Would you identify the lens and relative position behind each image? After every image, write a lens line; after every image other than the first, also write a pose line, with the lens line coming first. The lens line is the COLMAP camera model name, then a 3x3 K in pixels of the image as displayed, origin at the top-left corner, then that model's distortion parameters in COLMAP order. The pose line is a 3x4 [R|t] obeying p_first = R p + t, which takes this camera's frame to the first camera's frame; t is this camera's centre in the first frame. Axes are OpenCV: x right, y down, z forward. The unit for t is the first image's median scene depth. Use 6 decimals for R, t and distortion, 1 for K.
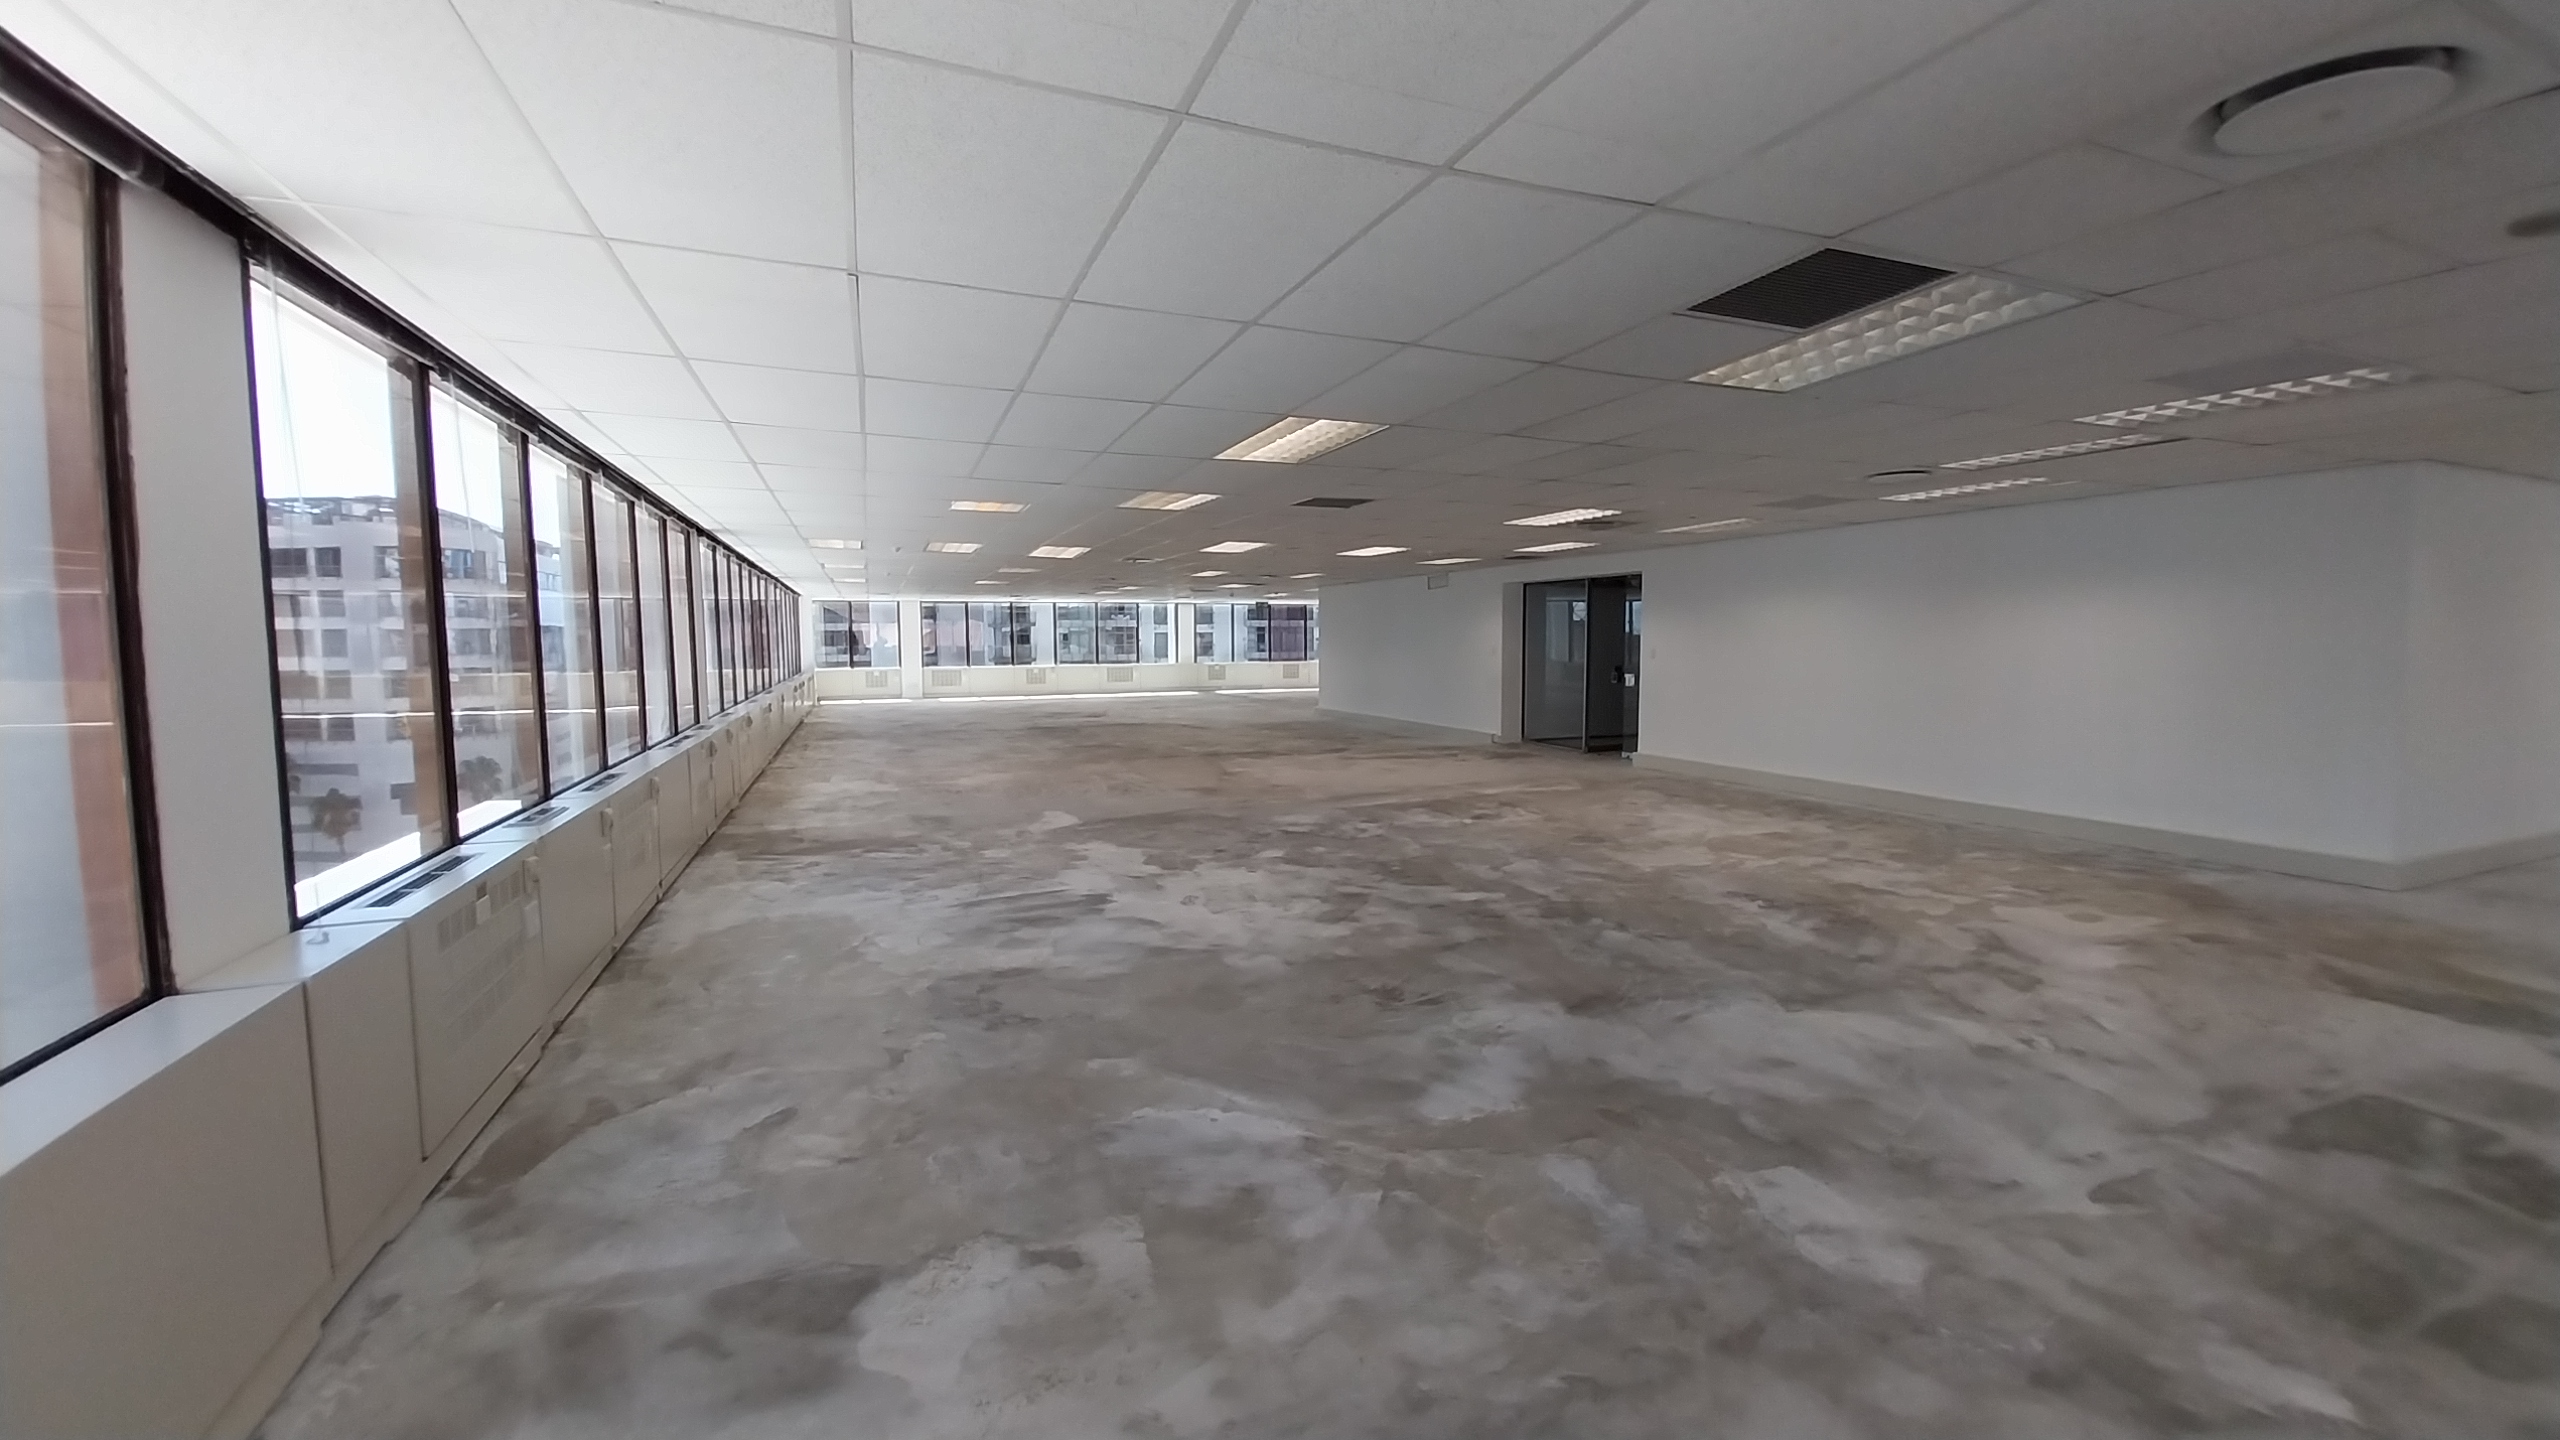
lens RADIAL K [[1003.0, 0, 1288.5], [0, 1003.0, 708.3], [0, 0, 1]] dist [-0.002130, -0.006308]
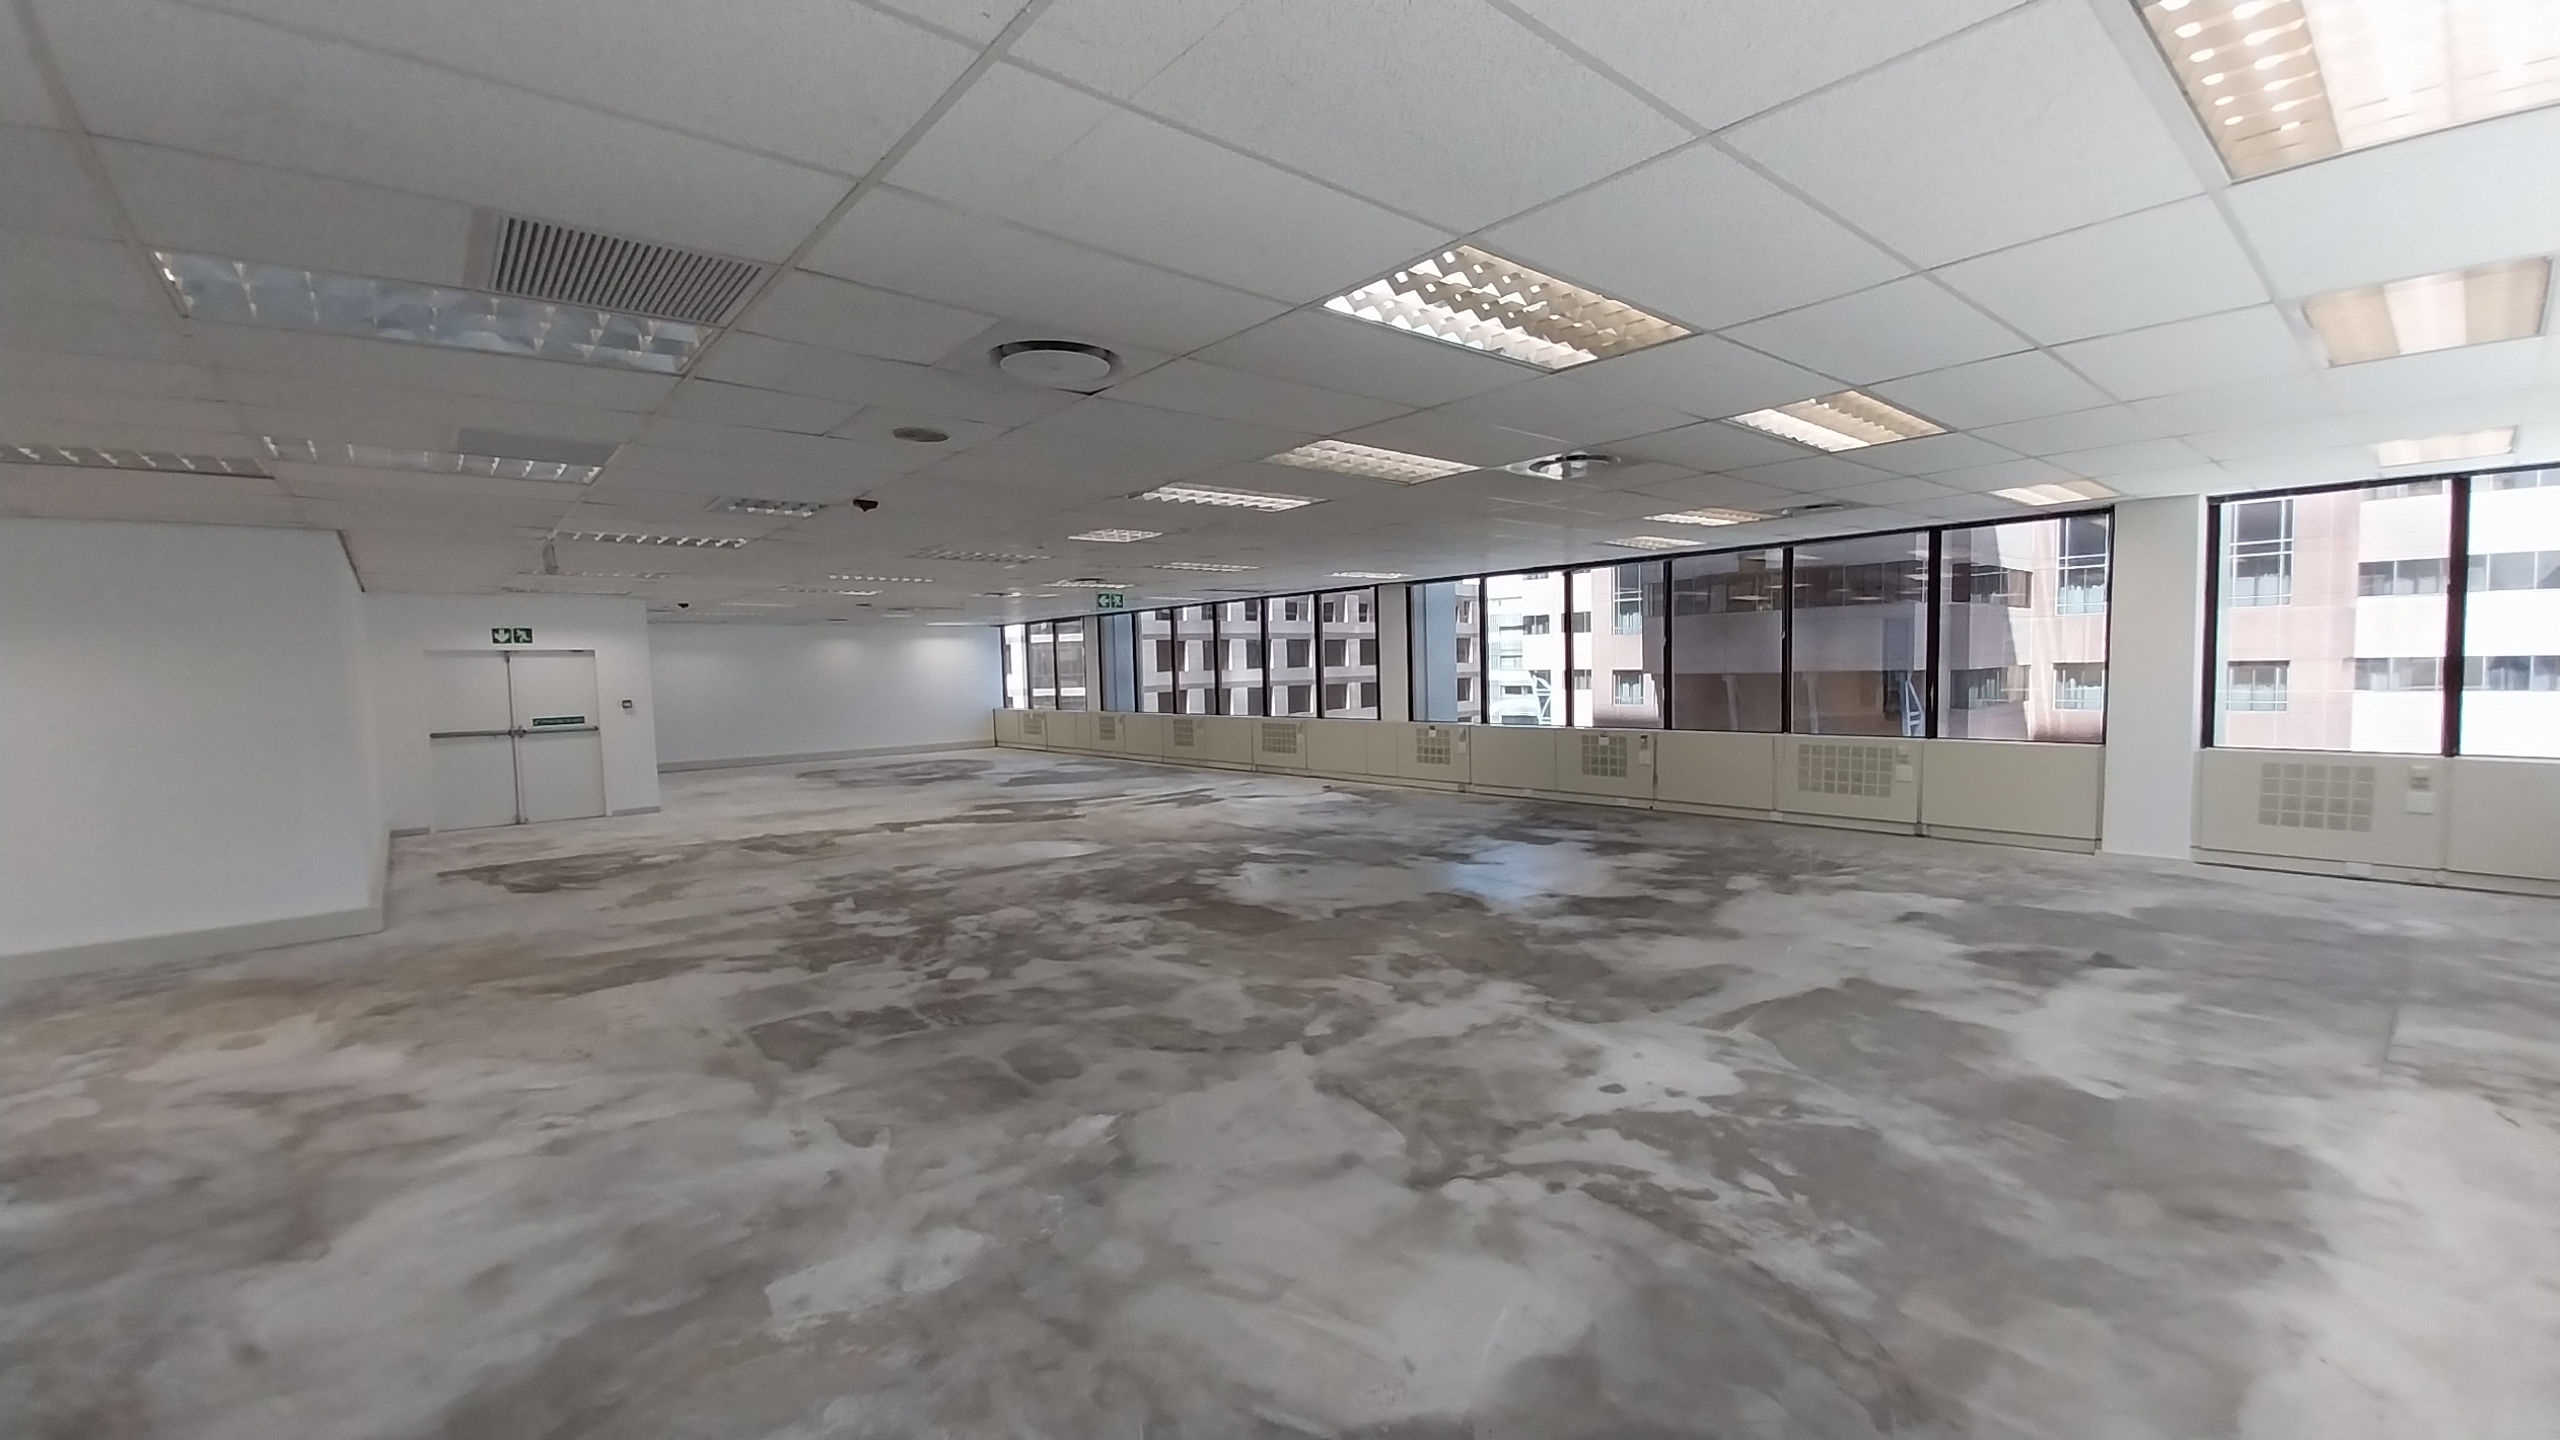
lens RADIAL K [[1003.0, 0, 1292.1], [0, 1003.0, 726.0], [0, 0, 1]] dist [-0.002130, -0.006308]
pose [[-0.329144, -0.041240, 0.943379, -0.417327], [0.095163, 0.992511, 0.076590, -0.051045], [-0.939472, 0.114984, -0.322754, 0.711052]]
